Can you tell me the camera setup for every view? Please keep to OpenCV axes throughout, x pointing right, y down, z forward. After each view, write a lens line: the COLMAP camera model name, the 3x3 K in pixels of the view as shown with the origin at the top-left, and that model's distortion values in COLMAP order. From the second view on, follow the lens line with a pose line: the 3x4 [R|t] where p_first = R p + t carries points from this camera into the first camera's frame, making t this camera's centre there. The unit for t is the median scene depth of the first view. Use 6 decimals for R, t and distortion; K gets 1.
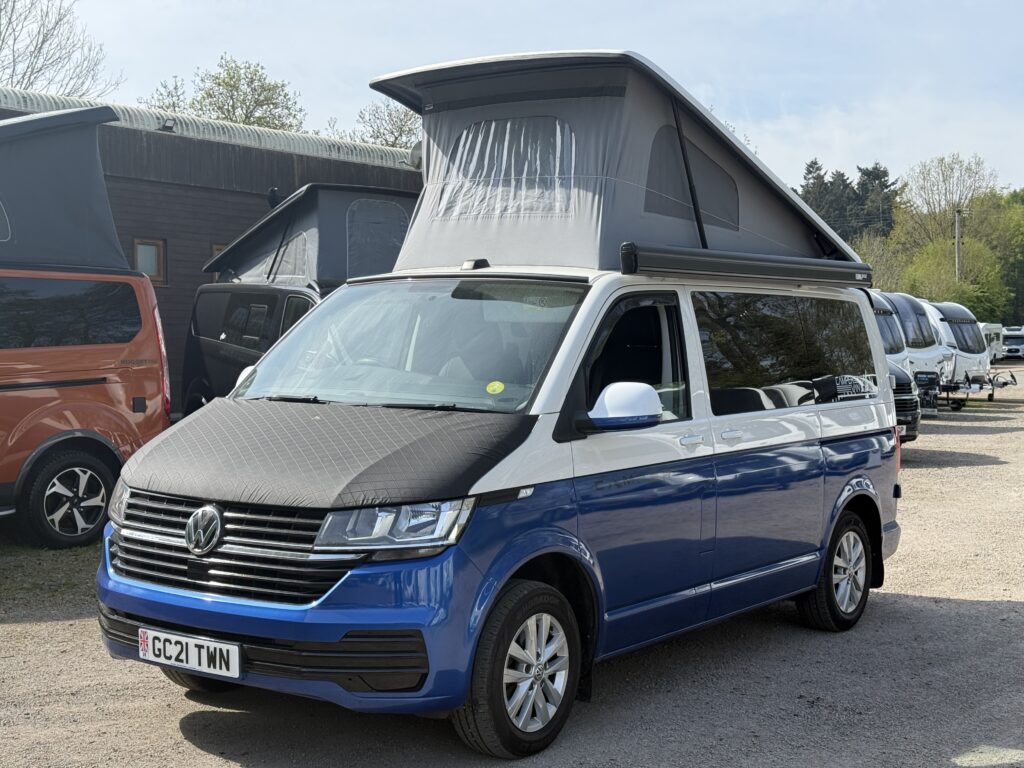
lens RADIAL K [[1453.4, 0, 512.1], [0, 1453.4, 380.5], [0, 0, 1]] dist [0.109249, 0.077376]
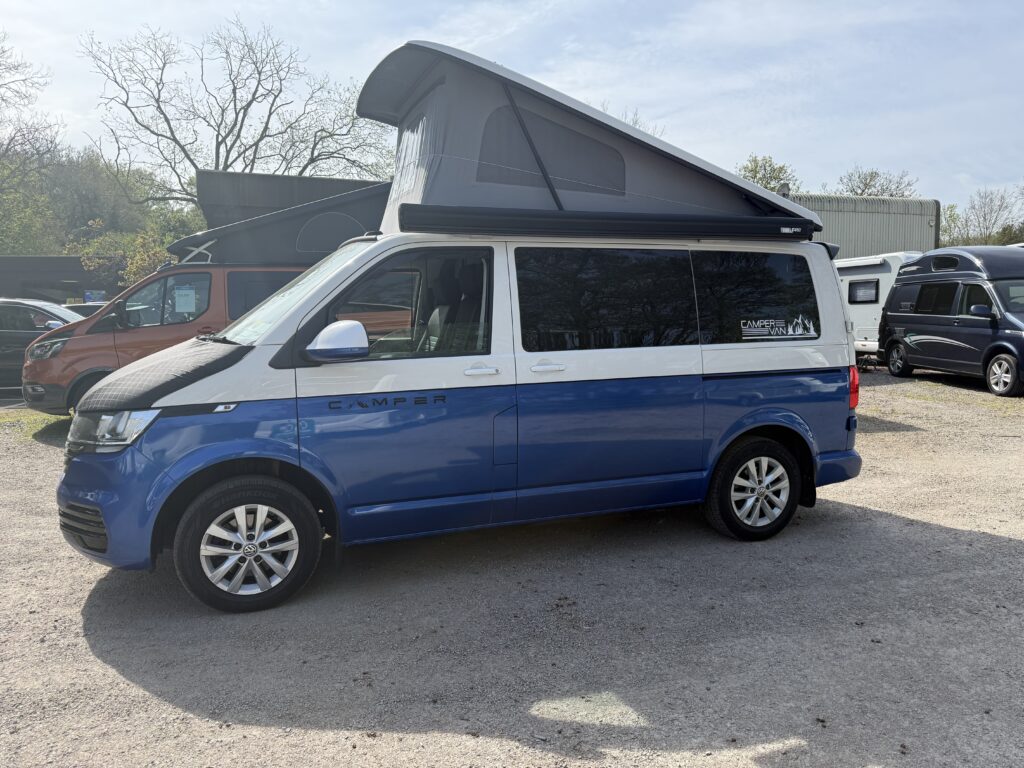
lens RADIAL K [[733.4, 0, 505.9], [0, 733.4, 385.0], [0, 0, 1]] dist [0.034290, -0.039330]
pose [[0.831567, 0.038272, -0.554104, 0.067942], [-0.002441, 0.997865, 0.065259, 0.001895], [0.555419, -0.052914, 0.829886, 0.074387]]
